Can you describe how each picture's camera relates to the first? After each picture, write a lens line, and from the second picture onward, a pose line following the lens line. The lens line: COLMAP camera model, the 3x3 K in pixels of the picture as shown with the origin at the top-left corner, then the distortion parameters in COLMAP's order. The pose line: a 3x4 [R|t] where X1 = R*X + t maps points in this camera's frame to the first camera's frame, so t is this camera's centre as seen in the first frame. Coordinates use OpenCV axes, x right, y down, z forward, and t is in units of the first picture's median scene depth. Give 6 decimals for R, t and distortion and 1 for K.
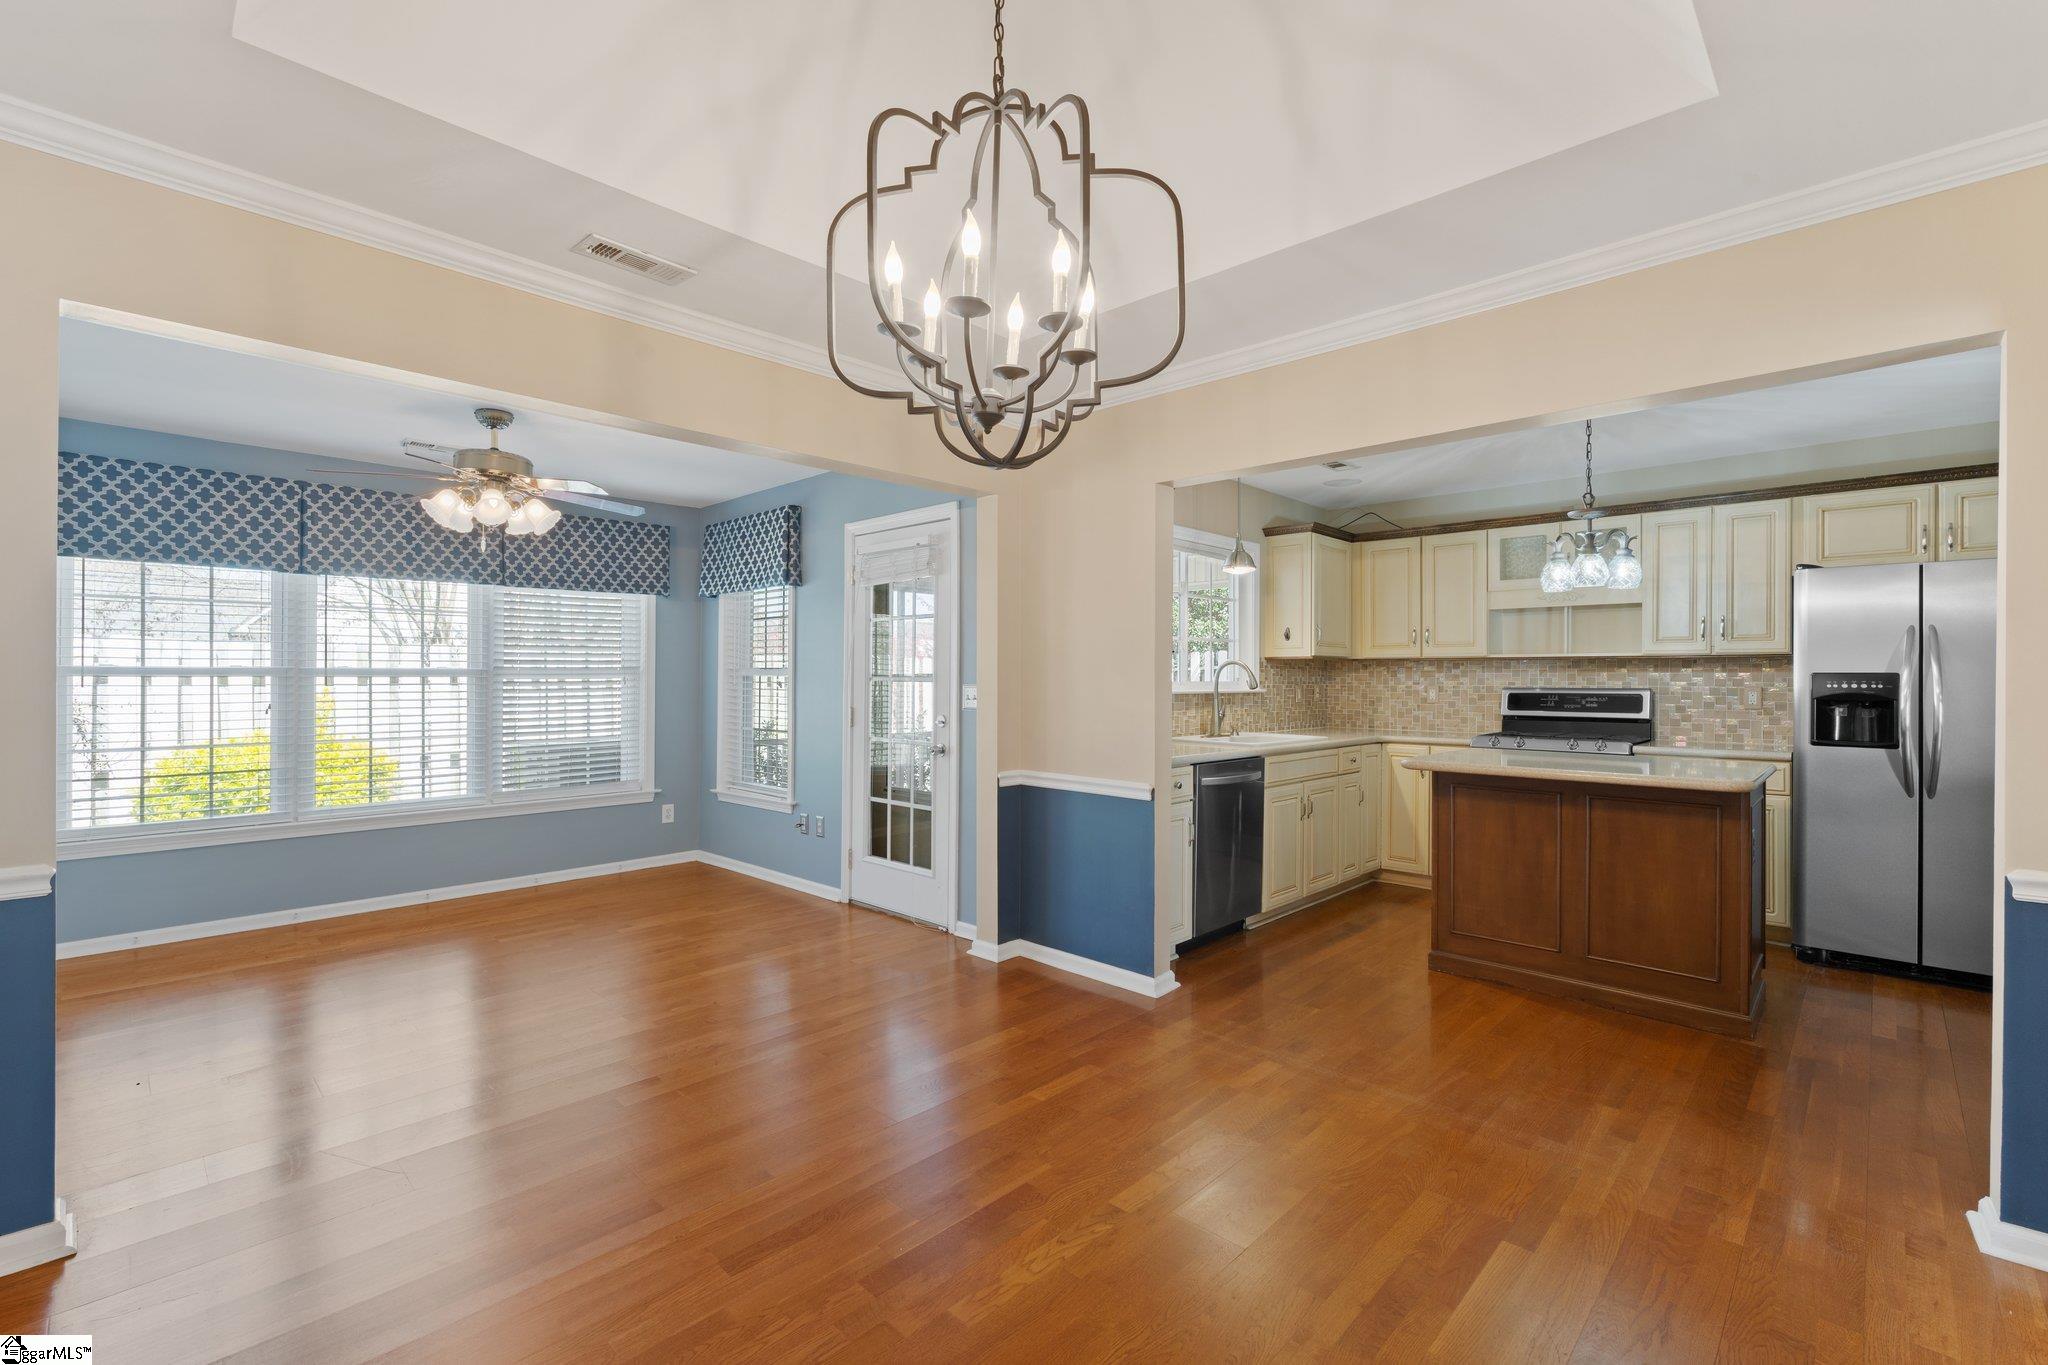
lens RADIAL K [[893.5, 0, 1024.0], [0, 893.5, 682.5], [0, 0, 1]] dist [-0.000271, -0.000060]
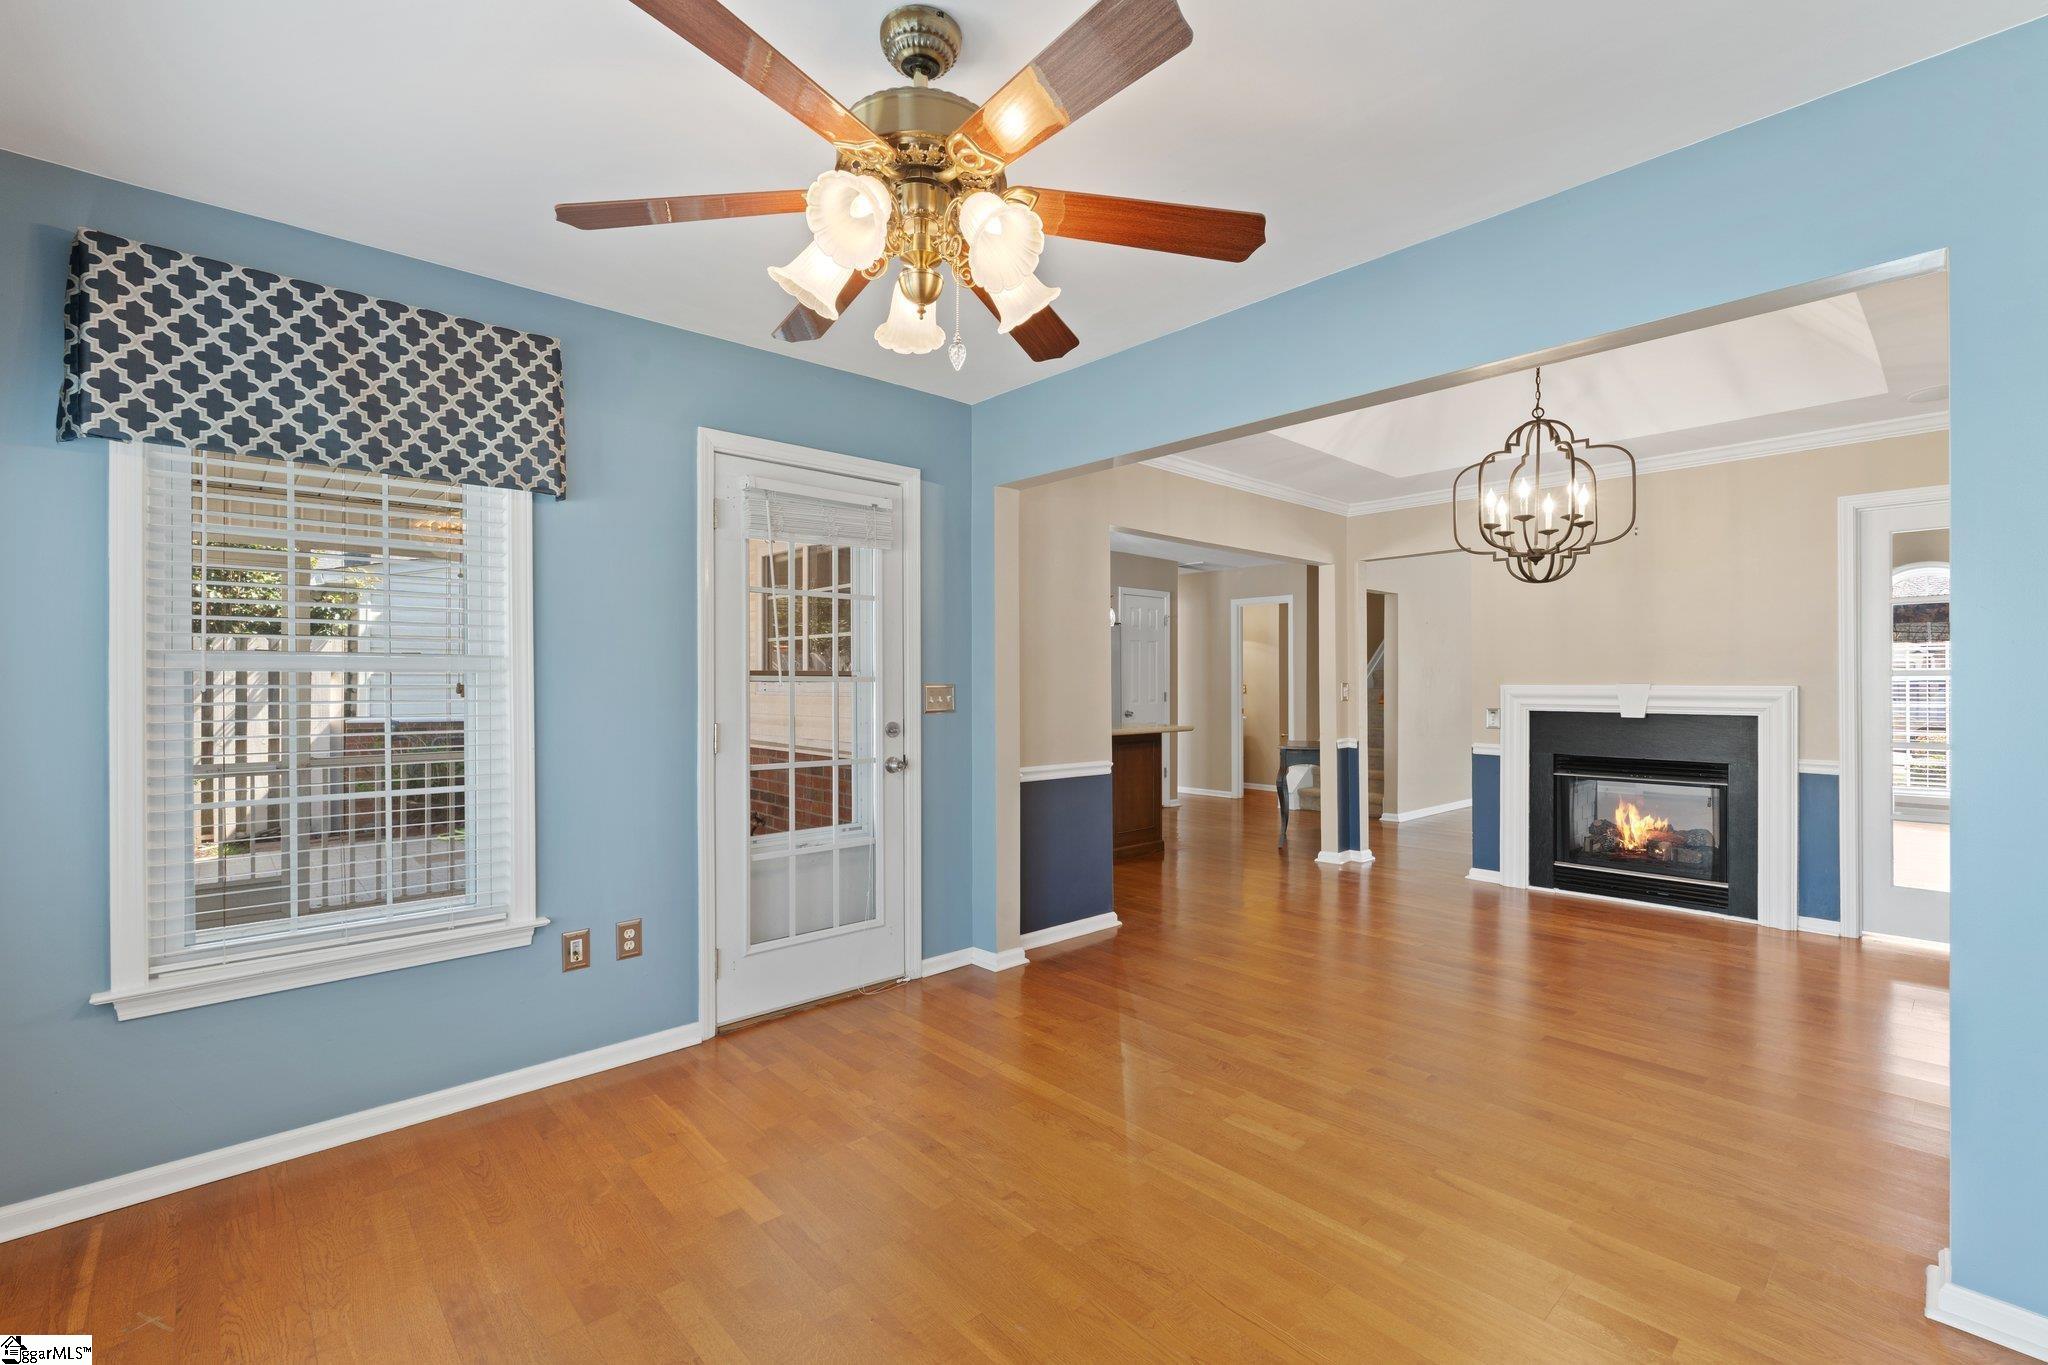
lens RADIAL K [[904.1, 0, 1024.2], [0, 904.1, 657.9], [0, 0, 1]] dist [0.000645, 0.000000]
pose [[0.098056, -0.004579, 0.995170, -0.879199], [0.001269, 0.999989, 0.004476, -0.022892], [-0.995180, 0.000824, 0.098061, 0.783347]]
